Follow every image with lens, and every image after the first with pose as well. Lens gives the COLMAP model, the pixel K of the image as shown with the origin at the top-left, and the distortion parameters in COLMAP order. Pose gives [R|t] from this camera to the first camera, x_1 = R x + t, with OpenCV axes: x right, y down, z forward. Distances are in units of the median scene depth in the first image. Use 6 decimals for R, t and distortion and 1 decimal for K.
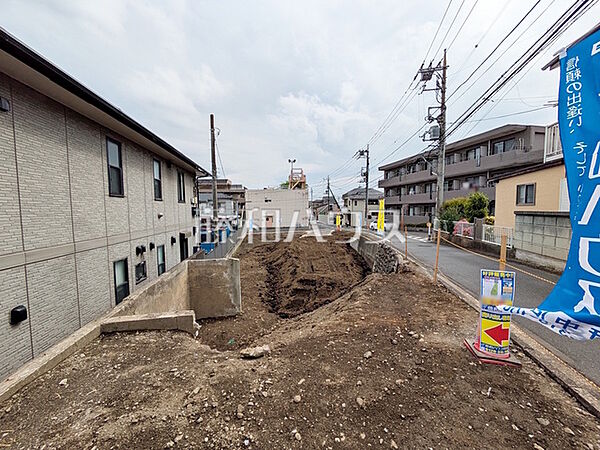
lens RADIAL K [[237.2, 0, 302.2], [0, 237.2, 224.9], [0, 0, 1]] dist [-0.000242, 0.000222]
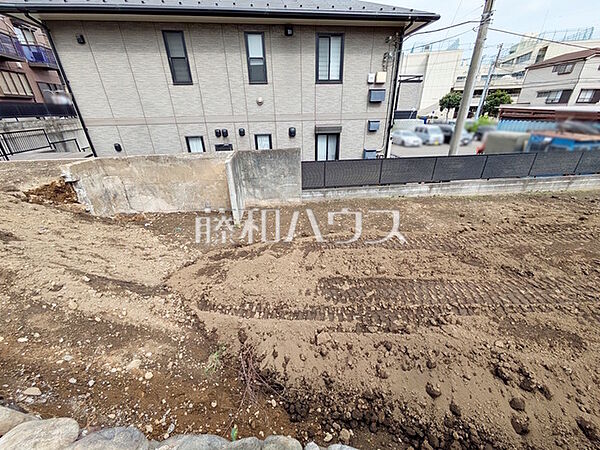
lens RADIAL K [[236.2, 0, 301.8], [0, 236.2, 225.8], [0, 0, 1]] dist [0.000873, 0.000799]
pose [[-0.037538, 0.447436, -0.893528, 0.274605], [-0.045866, 0.892444, 0.448821, -0.015140], [0.998242, 0.057831, -0.012978, 0.665391]]
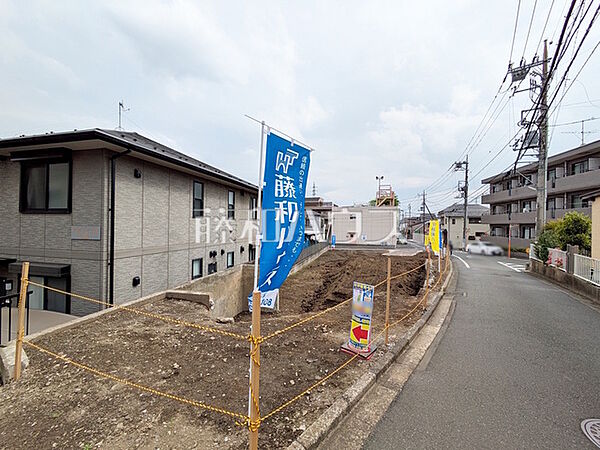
lens RADIAL K [[236.2, 0, 301.8], [0, 236.2, 225.8], [0, 0, 1]] dist [0.000873, 0.000799]
pose [[0.918143, 0.022834, -0.395591, 0.176882], [-0.047922, 0.997409, -0.053653, -0.006324], [0.393341, 0.068219, 0.916858, -0.057749]]
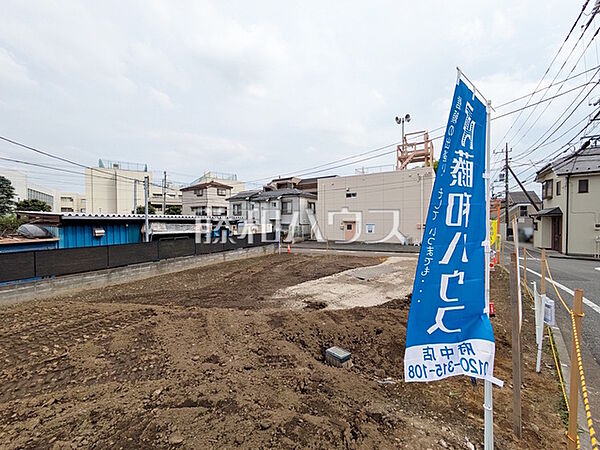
lens RADIAL K [[236.2, 0, 301.8], [0, 236.2, 225.8], [0, 0, 1]] dist [0.000873, 0.000799]
pose [[0.775557, 0.024721, -0.630793, 0.401374], [-0.046270, 0.998771, -0.017746, -0.035296], [0.629579, 0.042950, 0.775748, 1.521024]]
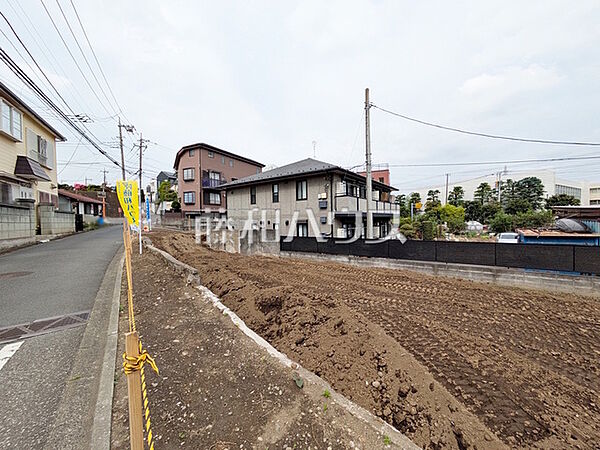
lens RADIAL K [[236.2, 0, 301.8], [0, 236.2, 225.8], [0, 0, 1]] dist [0.000873, 0.000799]
pose [[-0.705081, 0.041652, -0.707903, 0.412249], [-0.018089, 0.996892, 0.076672, -0.032390], [0.708896, 0.066865, -0.702136, 1.465375]]
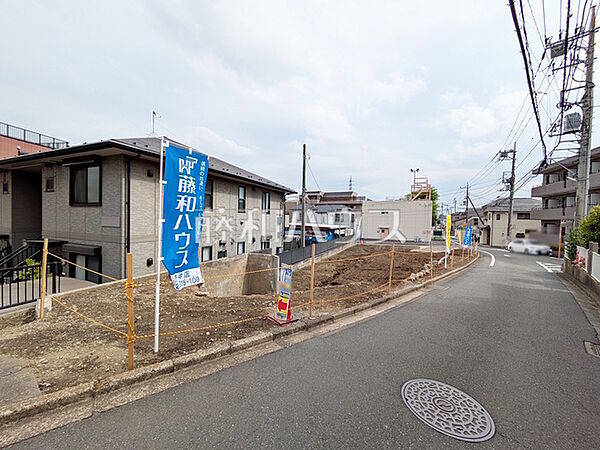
lens RADIAL K [[236.2, 0, 301.8], [0, 236.2, 225.8], [0, 0, 1]] dist [0.000873, 0.000799]
pose [[0.843629, 0.044035, -0.535118, 0.296869], [-0.065825, 0.997596, -0.021682, -0.005297], [0.532876, 0.053515, 0.844499, -0.043375]]
